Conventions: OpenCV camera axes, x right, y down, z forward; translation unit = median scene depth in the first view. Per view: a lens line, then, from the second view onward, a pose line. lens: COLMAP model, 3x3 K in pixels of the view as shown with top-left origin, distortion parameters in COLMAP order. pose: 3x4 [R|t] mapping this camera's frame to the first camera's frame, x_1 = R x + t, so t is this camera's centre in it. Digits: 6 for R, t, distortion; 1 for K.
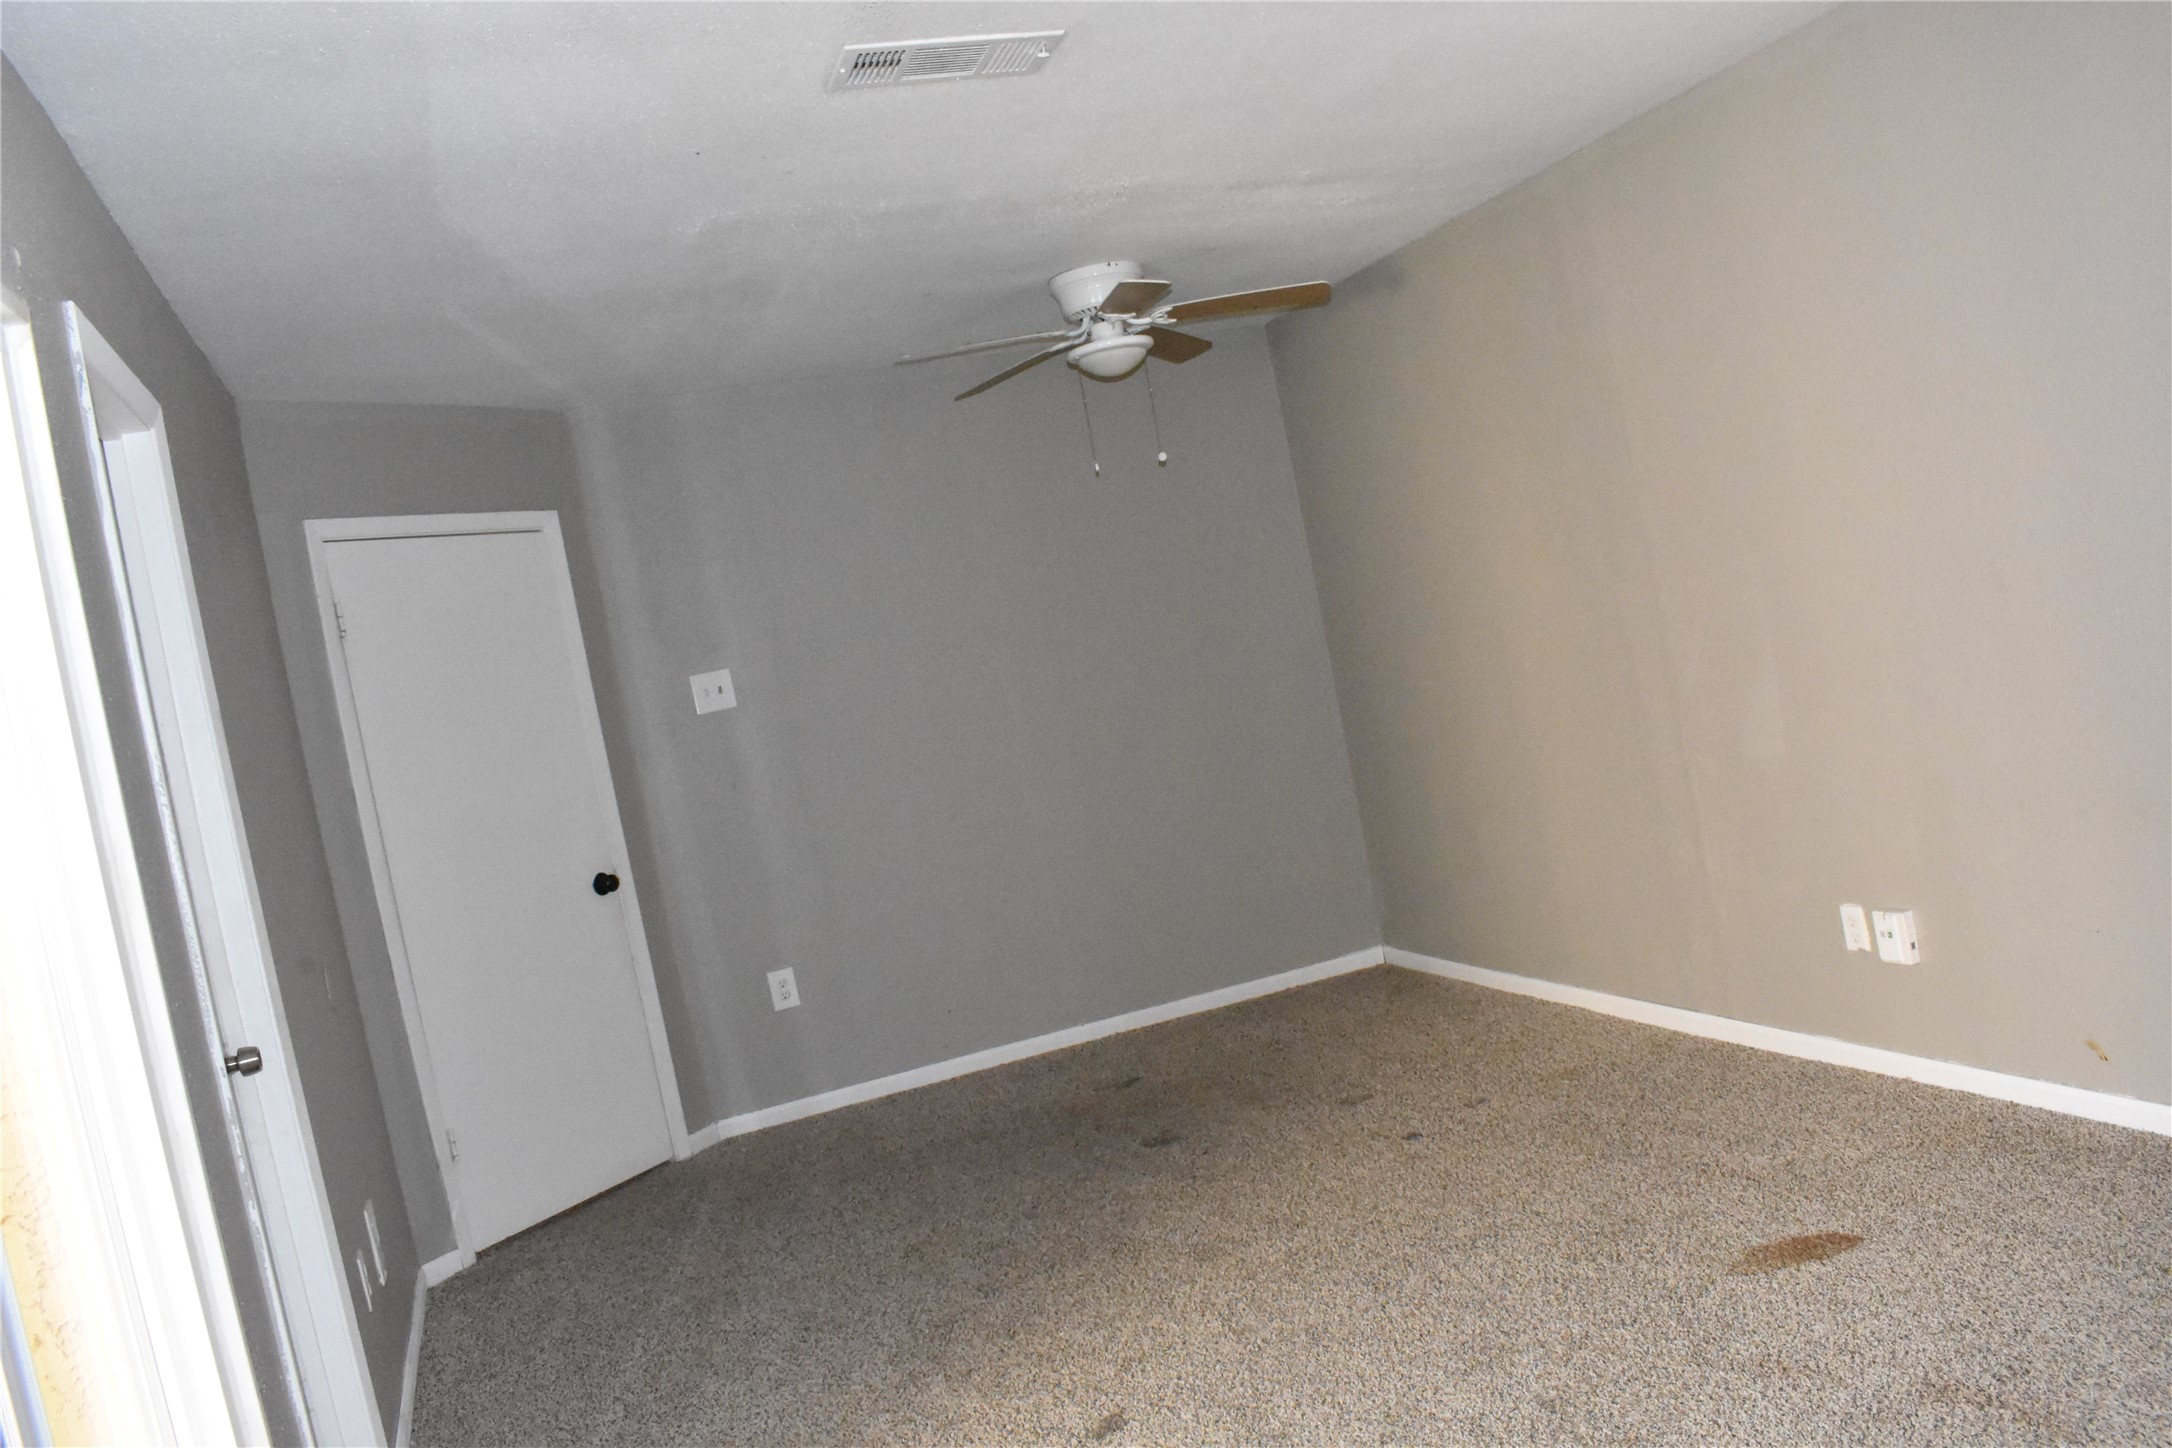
lens RADIAL K [[1684.9, 0, 1088.0], [0, 1684.9, 728.5], [0, 0, 1]] dist [-0.101188, 0.023191]
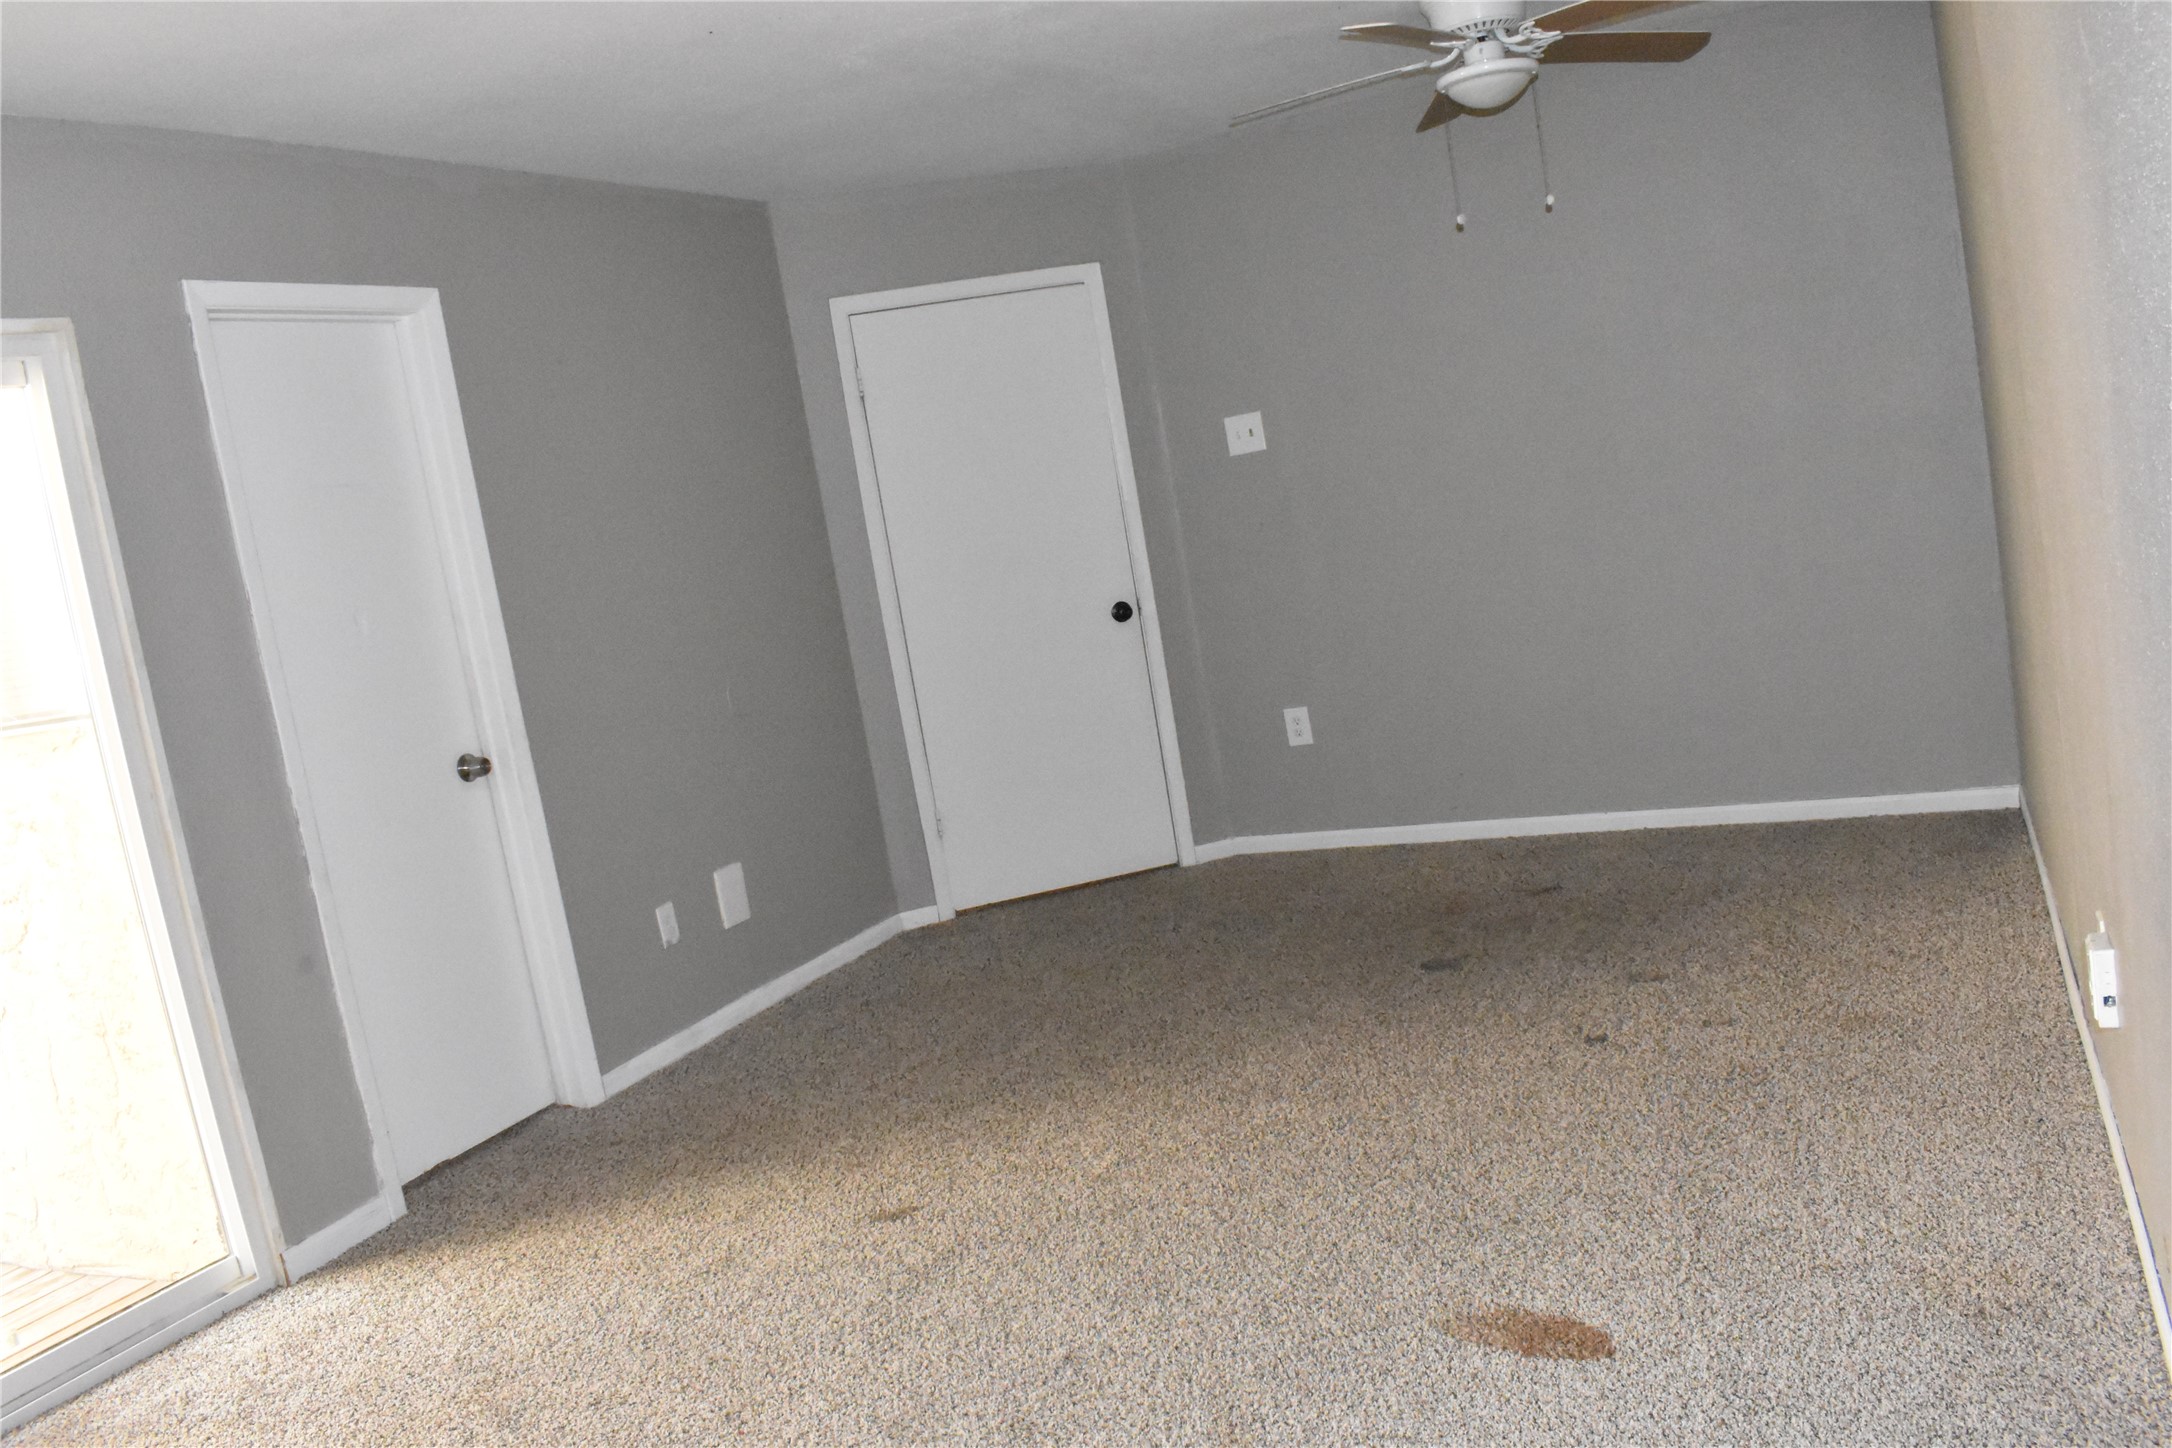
lens RADIAL K [[1684.9, 0, 1090.2], [0, 1684.9, 726.6], [0, 0, 1]] dist [-0.101188, 0.023191]
pose [[0.711441, 0.164825, -0.683143, 0.490452], [-0.000390, 0.972198, 0.234160, -0.098253], [0.702746, -0.166325, 0.691726, 0.215388]]
